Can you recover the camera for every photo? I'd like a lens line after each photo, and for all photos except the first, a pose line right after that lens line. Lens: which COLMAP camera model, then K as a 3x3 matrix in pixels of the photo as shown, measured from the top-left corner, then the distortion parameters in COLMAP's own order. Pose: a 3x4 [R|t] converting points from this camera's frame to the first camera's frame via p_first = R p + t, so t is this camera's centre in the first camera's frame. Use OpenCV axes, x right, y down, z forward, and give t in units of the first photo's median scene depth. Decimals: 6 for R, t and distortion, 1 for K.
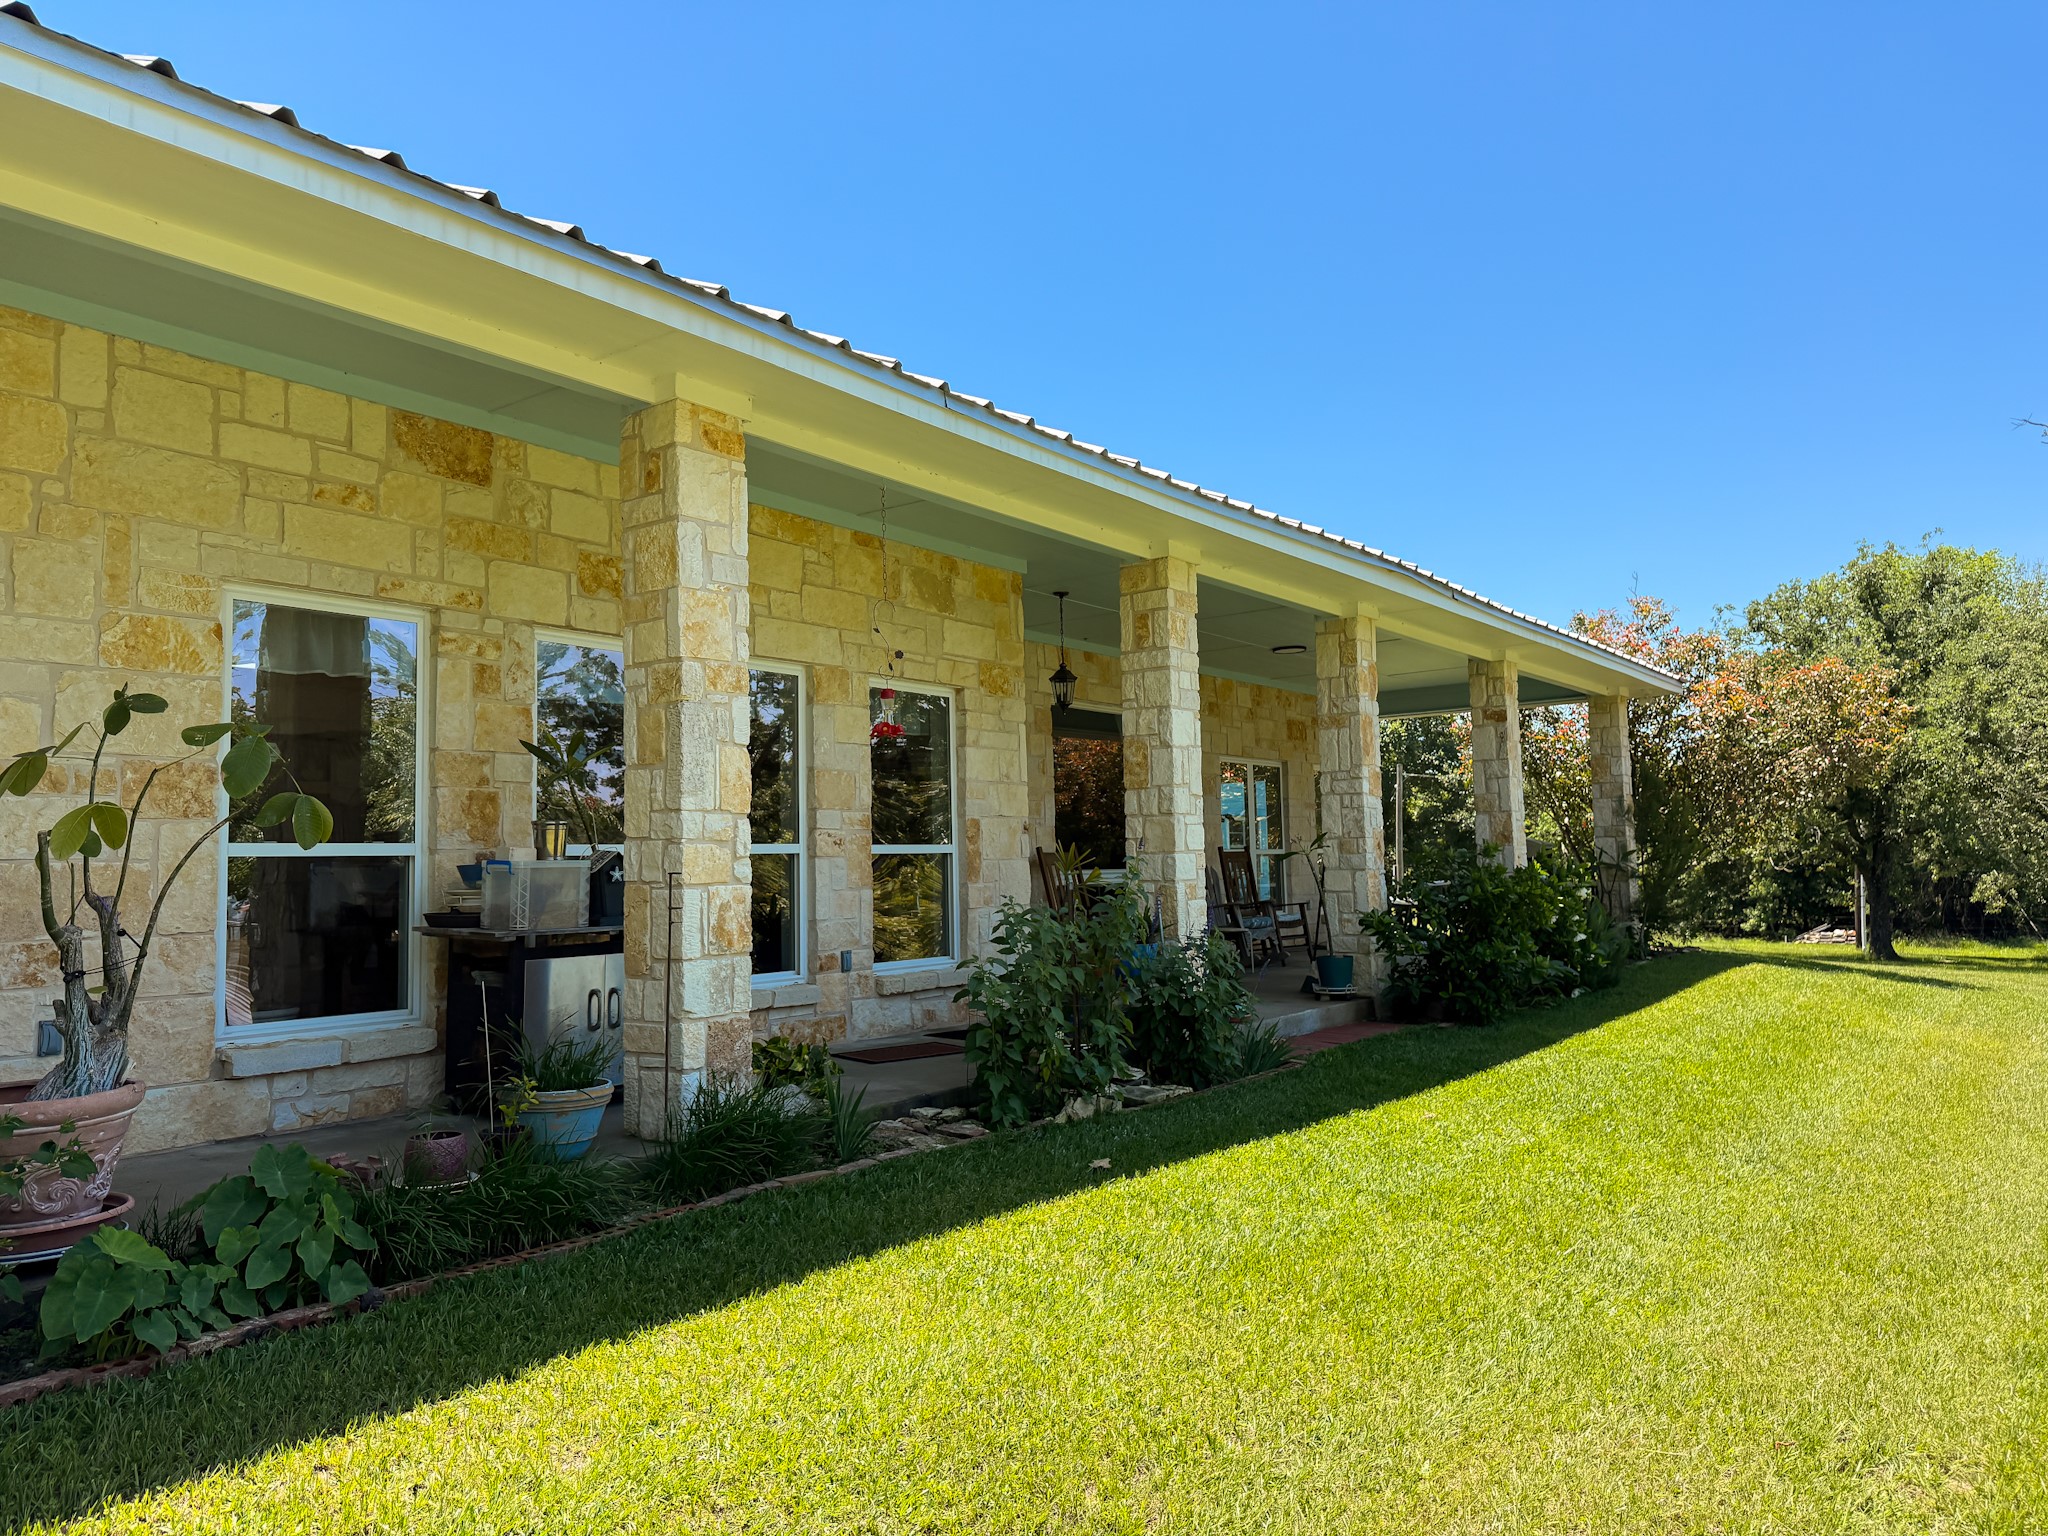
lens RADIAL K [[1402.8, 0, 1028.1], [0, 1402.8, 771.8], [0, 0, 1]] dist [0.010183, -0.000961]
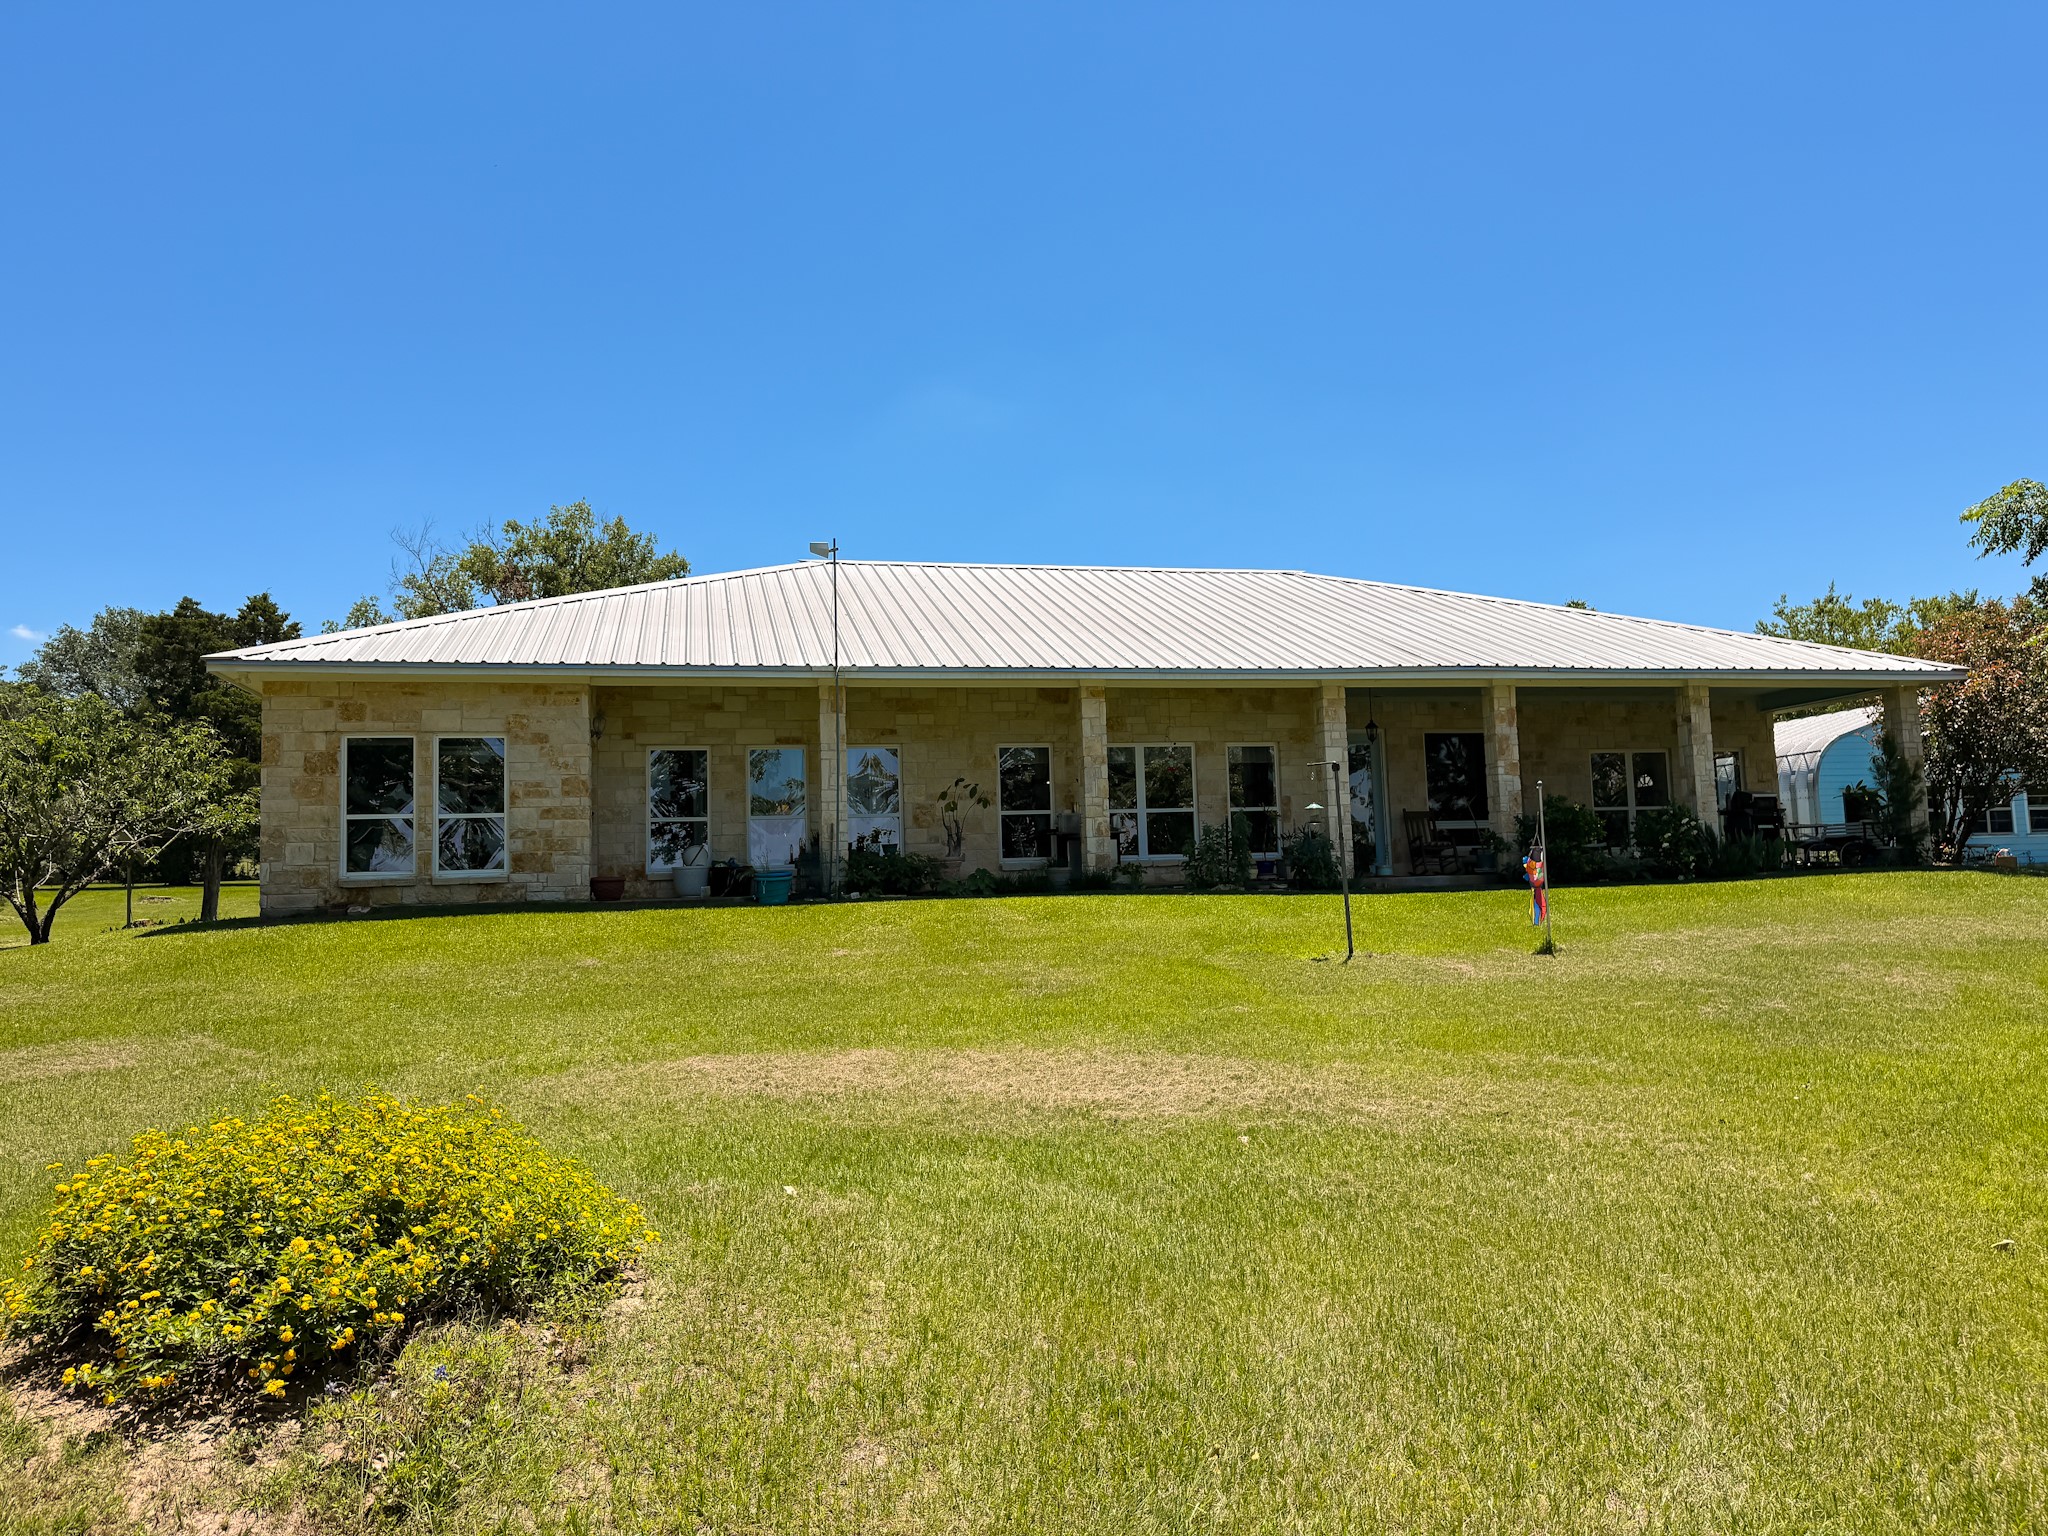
lens RADIAL K [[1402.8, 0, 1023.1], [0, 1402.8, 767.4], [0, 0, 1]] dist [0.010183, -0.000961]
pose [[0.752601, -0.060575, -0.655685, 1.730390], [0.060022, 0.997925, -0.023300, 0.020336], [0.655736, -0.021820, 0.754675, -1.603523]]
